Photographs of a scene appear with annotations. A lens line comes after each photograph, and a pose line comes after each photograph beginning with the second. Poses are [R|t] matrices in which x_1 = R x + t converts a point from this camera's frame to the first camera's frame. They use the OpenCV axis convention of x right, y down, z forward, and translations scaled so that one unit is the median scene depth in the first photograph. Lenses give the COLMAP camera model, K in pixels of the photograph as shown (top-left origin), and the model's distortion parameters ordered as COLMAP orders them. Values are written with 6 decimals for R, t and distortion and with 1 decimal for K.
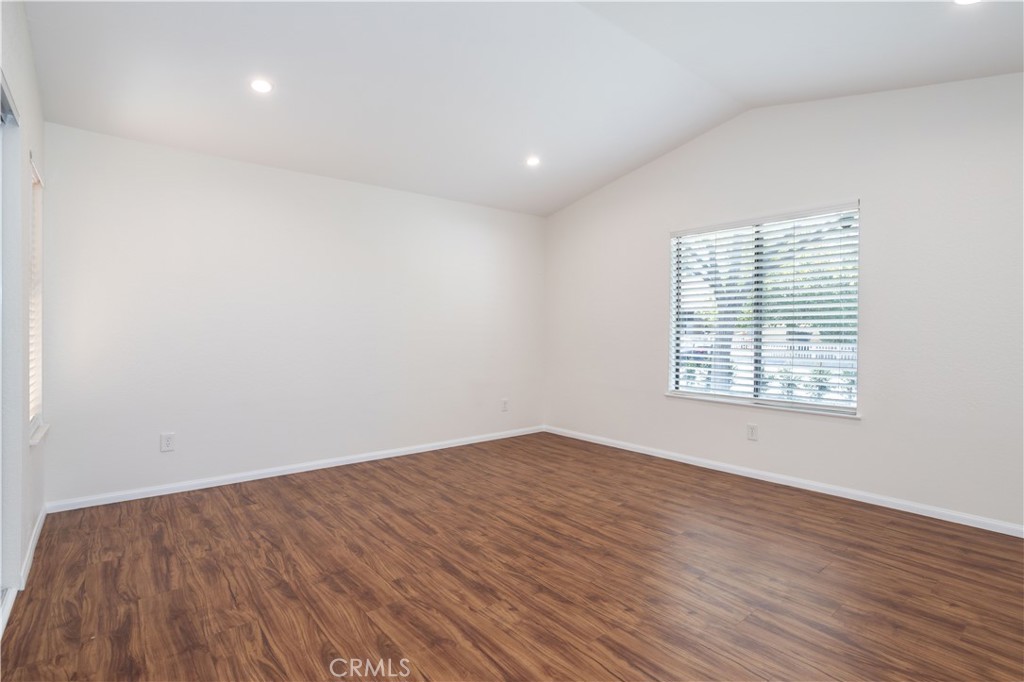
lens RADIAL K [[495.5, 0, 512.6], [0, 495.5, 341.0], [0, 0, 1]] dist [-0.033413, 0.011668]
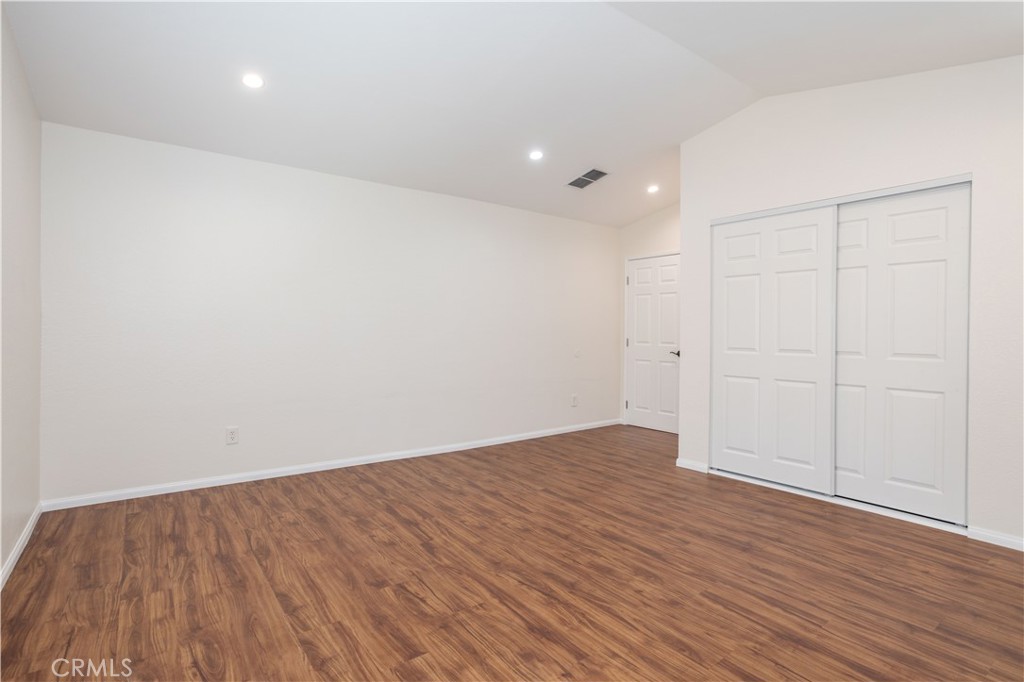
lens RADIAL K [[495.5, 0, 506.8], [0, 495.5, 332.9], [0, 0, 1]] dist [-0.033413, 0.011668]
pose [[-0.998414, -0.010534, 0.055302, 0.125335], [-0.009258, 0.999686, 0.023270, -0.041135], [-0.055529, 0.022722, -0.998198, 1.956839]]
